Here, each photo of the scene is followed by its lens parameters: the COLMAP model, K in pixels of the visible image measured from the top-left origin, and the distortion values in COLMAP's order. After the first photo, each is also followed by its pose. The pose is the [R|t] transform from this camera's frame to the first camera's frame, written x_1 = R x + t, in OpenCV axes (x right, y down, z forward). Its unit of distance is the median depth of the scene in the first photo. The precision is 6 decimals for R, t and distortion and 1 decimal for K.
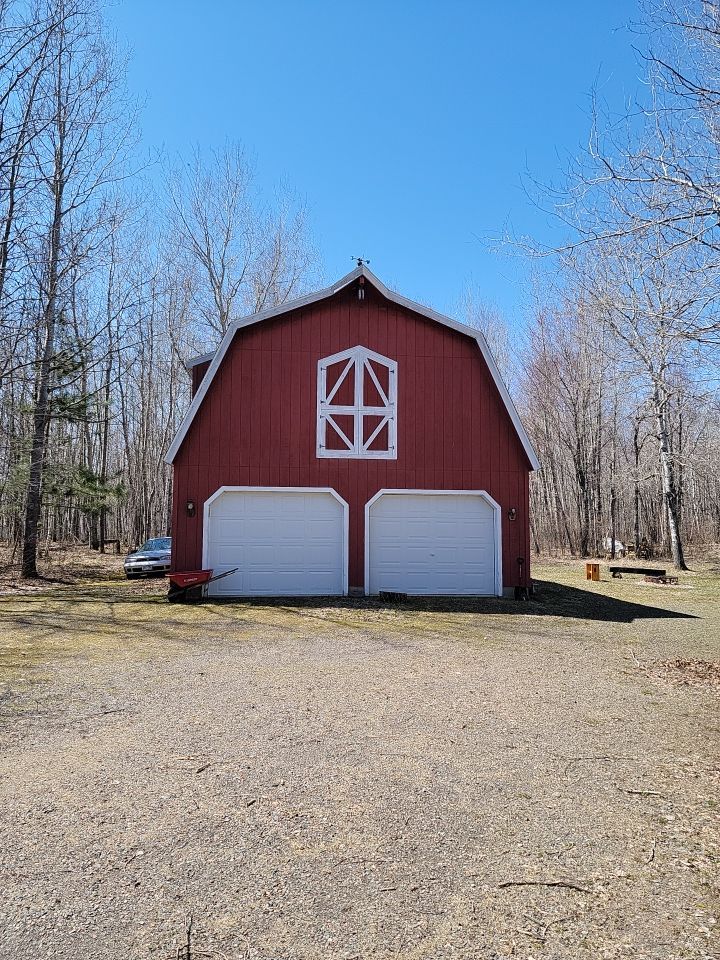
lens RADIAL K [[668.8, 0, 360.9], [0, 668.8, 470.2], [0, 0, 1]] dist [0.080537, -0.072122]
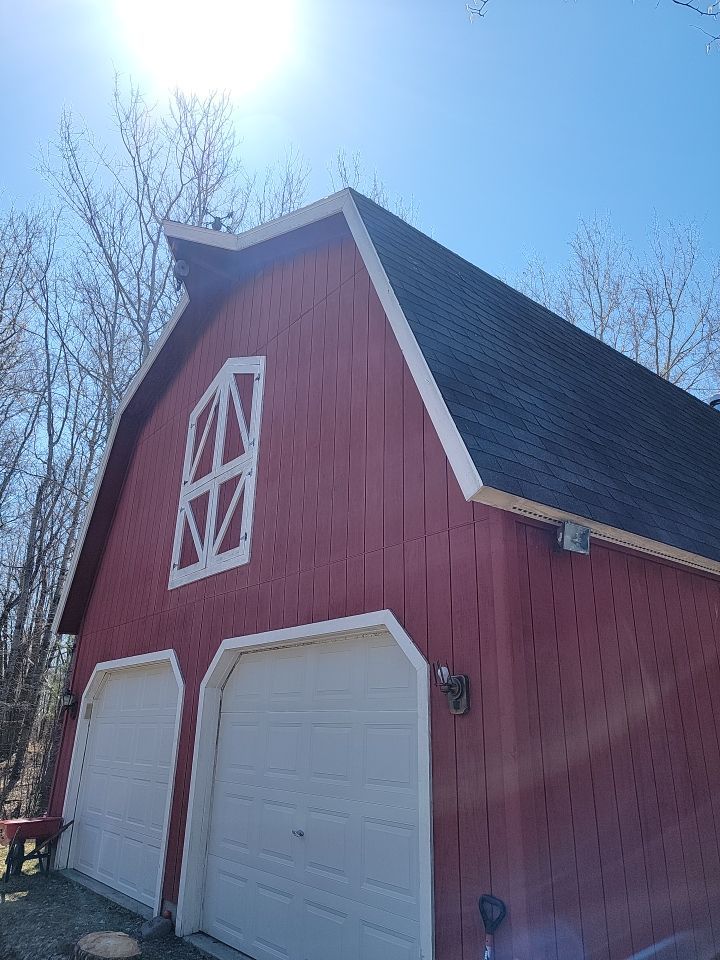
lens RADIAL K [[668.8, 0, 360.9], [0, 668.8, 470.2], [0, 0, 1]] dist [0.080537, -0.072122]
pose [[0.532087, -0.300107, -0.791719, 0.439861], [0.062832, 0.946493, -0.316548, 0.065997], [0.844355, 0.118686, 0.522473, 0.833723]]
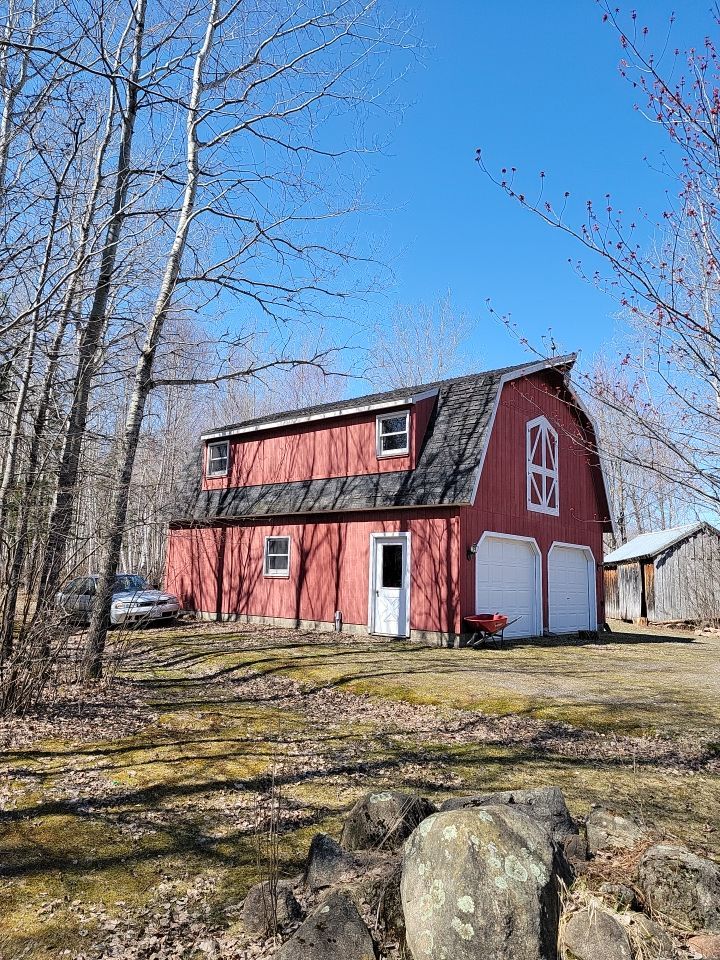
lens RADIAL K [[681.2, 0, 360.0], [0, 681.2, 480.0], [0, 0, 1]] dist [0.043210, -0.002815]
pose [[0.722262, 0.112832, 0.682354, -1.027153], [-0.086745, 0.993590, -0.072479, 0.037346], [-0.686158, -0.006842, 0.727420, 0.365115]]
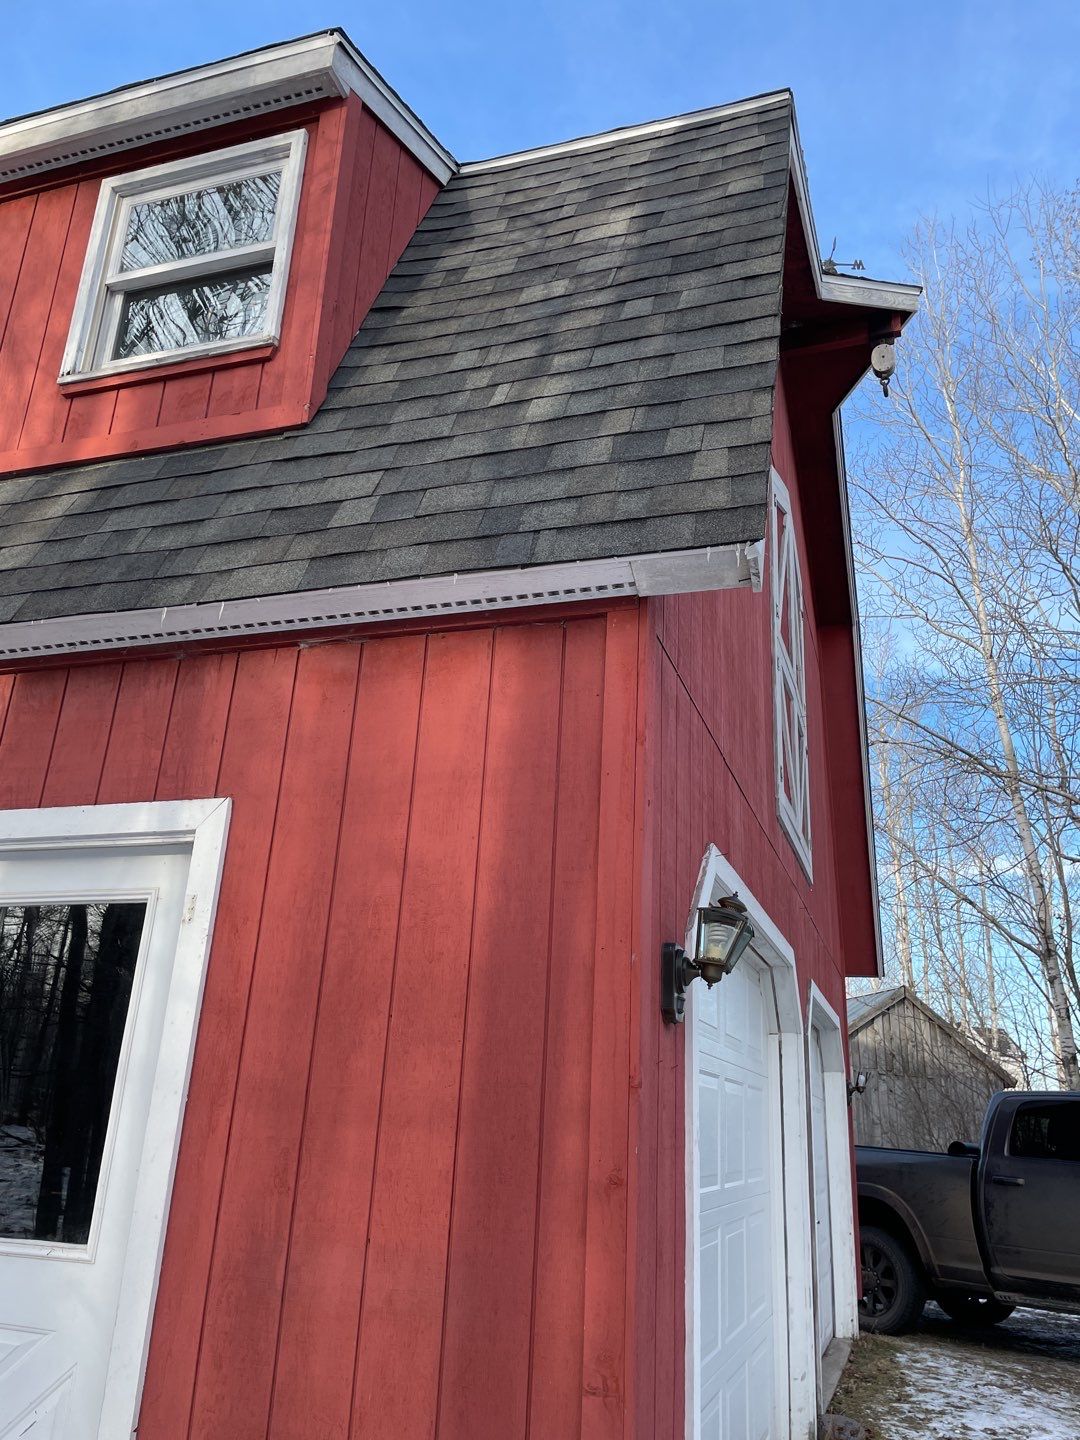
lens RADIAL K [[1087.8, 0, 576.1], [0, 1087.8, 718.6], [0, 0, 1]] dist [0.077896, -0.107126]
pose [[0.406142, 0.325378, 0.853919, -0.439612], [-0.126448, 0.945482, -0.300126, 0.075660], [-0.905019, 0.013918, 0.425143, 0.883284]]
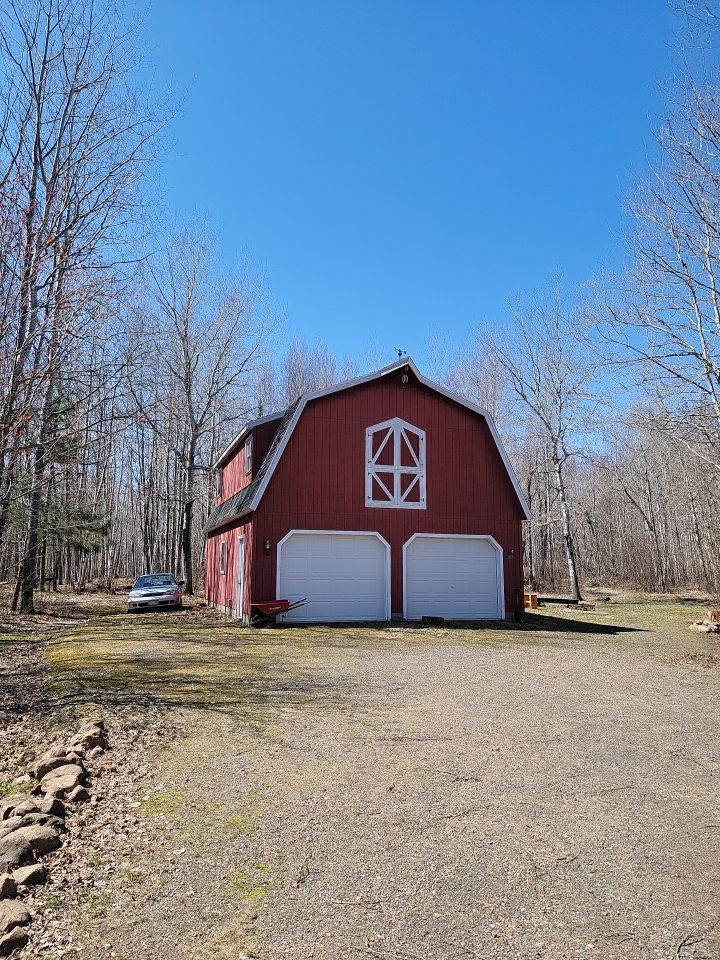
lens RADIAL K [[668.8, 0, 360.9], [0, 668.8, 470.2], [0, 0, 1]] dist [0.080537, -0.072122]
pose [[0.975841, 0.030493, 0.216343, -0.337590], [-0.018572, 0.998206, -0.056923, -0.015904], [-0.217691, 0.051530, 0.974657, -0.195356]]
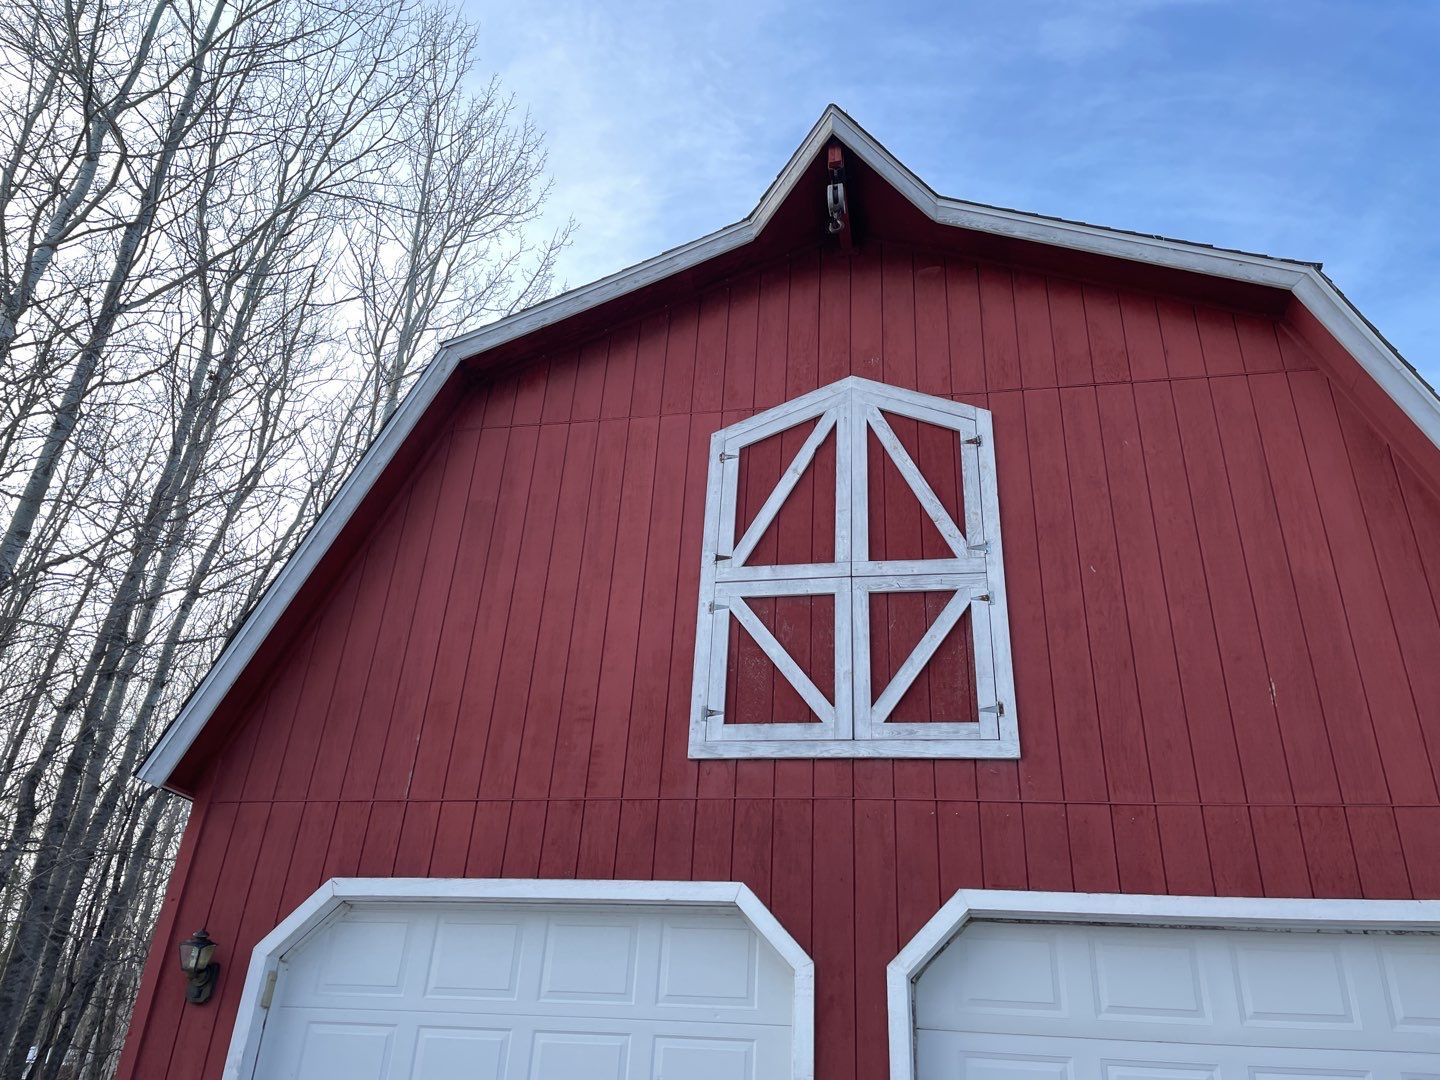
lens RADIAL K [[1107.9, 0, 718.2], [0, 1107.9, 499.7], [0, 0, 1]] dist [0.110664, -0.138941]
pose [[0.950353, -0.113480, -0.289744, 0.077680], [-0.020474, 0.906311, -0.422115, 0.070212], [0.310500, 0.407090, 0.858992, 0.591120]]
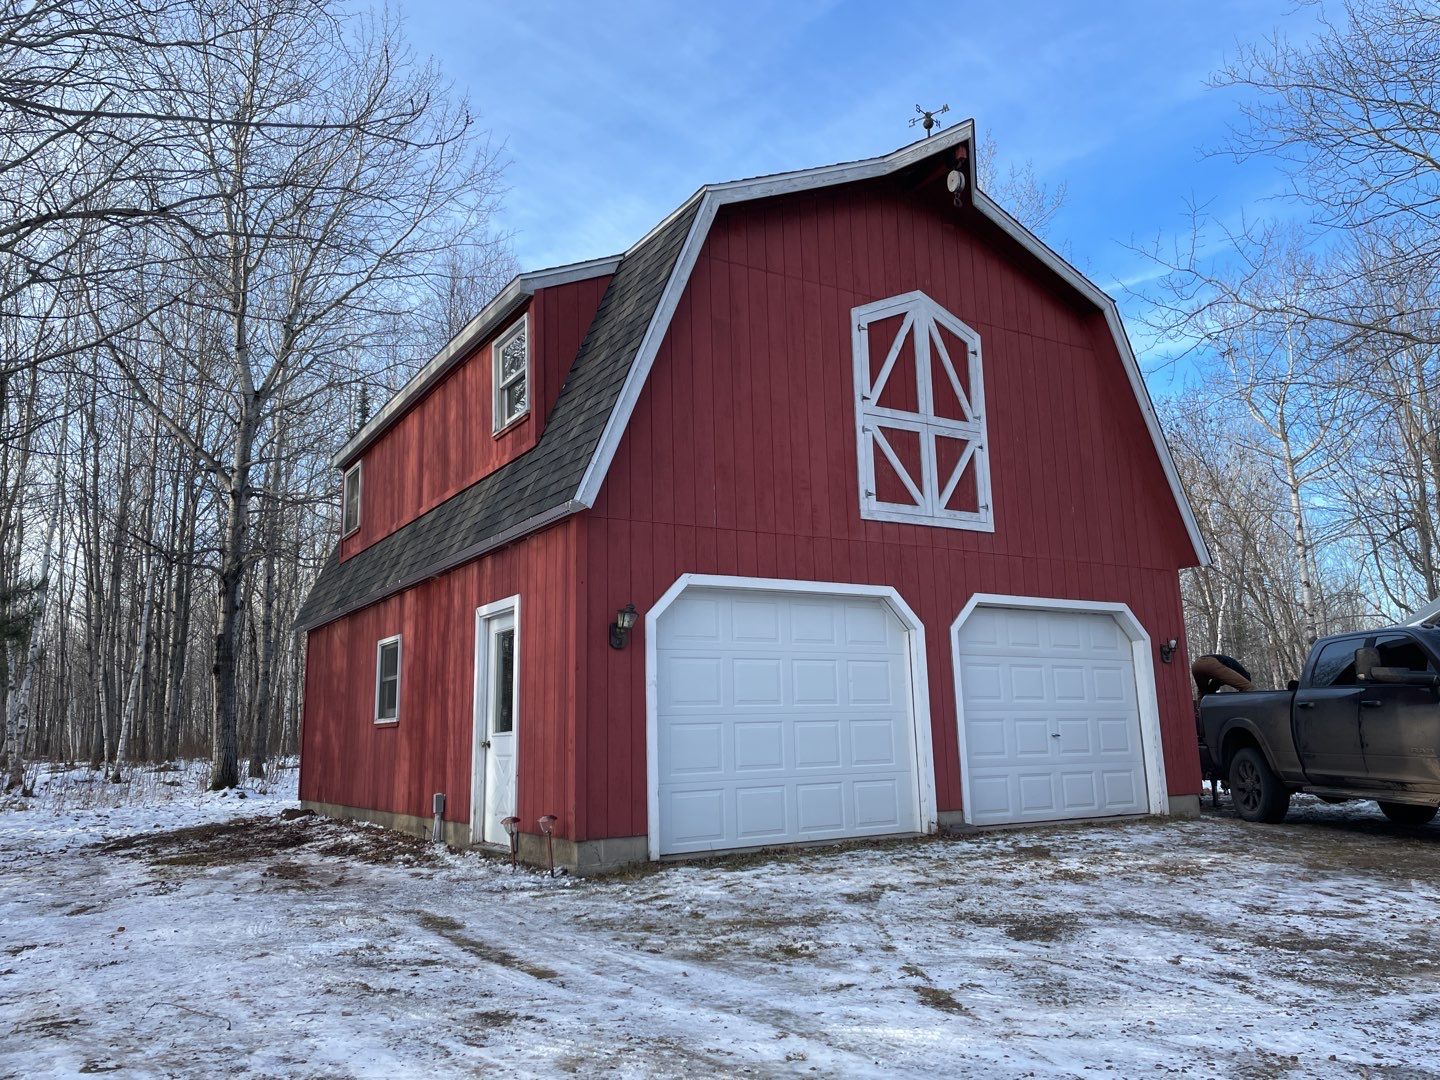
lens RADIAL K [[1080.4, 0, 725.1], [0, 1080.4, 520.5], [0, 0, 1]] dist [0.082683, -0.110999]
pose [[0.900779, 0.053765, 0.430936, -0.452269], [-0.008869, 0.994377, -0.105522, 0.058605], [-0.434187, 0.091230, 0.896191, 0.389221]]
